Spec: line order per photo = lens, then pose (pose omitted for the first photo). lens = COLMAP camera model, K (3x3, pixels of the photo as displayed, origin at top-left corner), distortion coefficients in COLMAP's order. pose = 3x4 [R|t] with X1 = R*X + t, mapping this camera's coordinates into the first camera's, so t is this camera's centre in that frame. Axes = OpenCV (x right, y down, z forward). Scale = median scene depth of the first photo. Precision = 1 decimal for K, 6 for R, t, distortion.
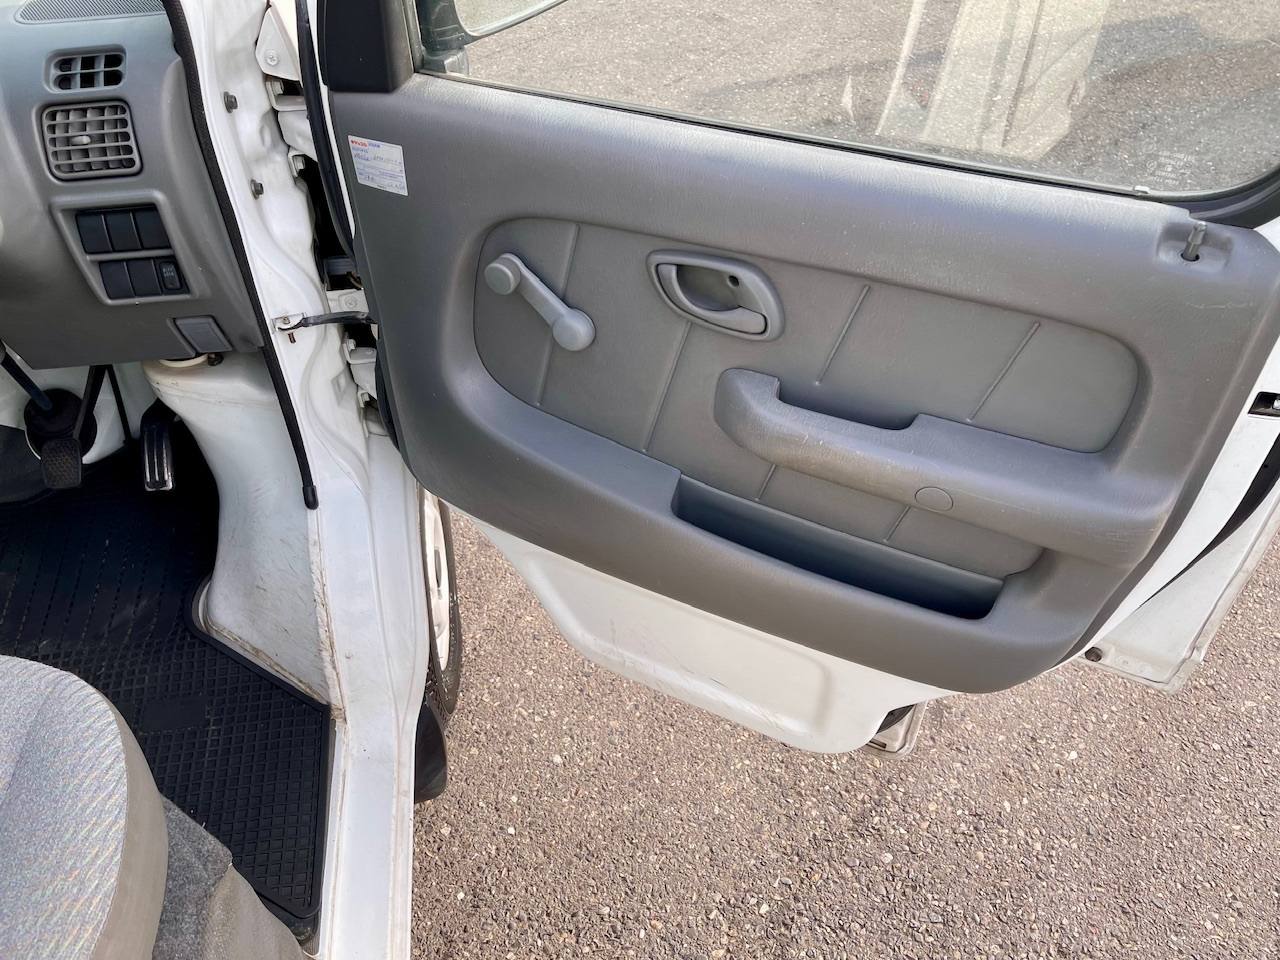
lens RADIAL K [[970.0, 0, 645.9], [0, 970.0, 471.5], [0, 0, 1]] dist [0.054507, -0.069718]
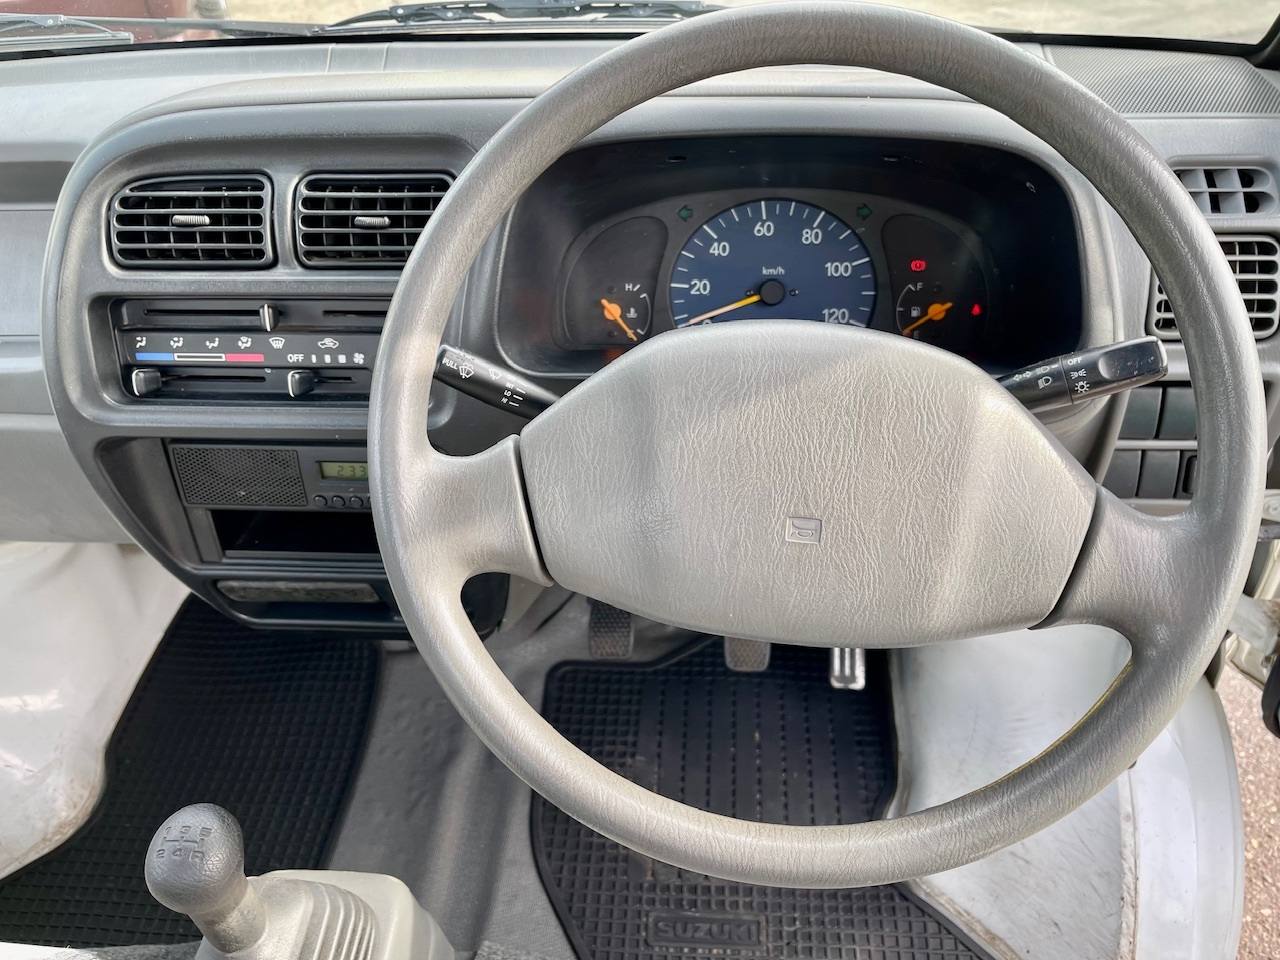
lens RADIAL K [[970.0, 0, 639.4], [0, 970.0, 474.0], [0, 0, 1]] dist [0.054507, -0.069718]
pose [[0.971319, 0.110105, -0.210750, -0.537204], [-0.130894, 0.987542, -0.087339, -0.064026], [0.198508, 0.112420, 0.973630, 0.178182]]
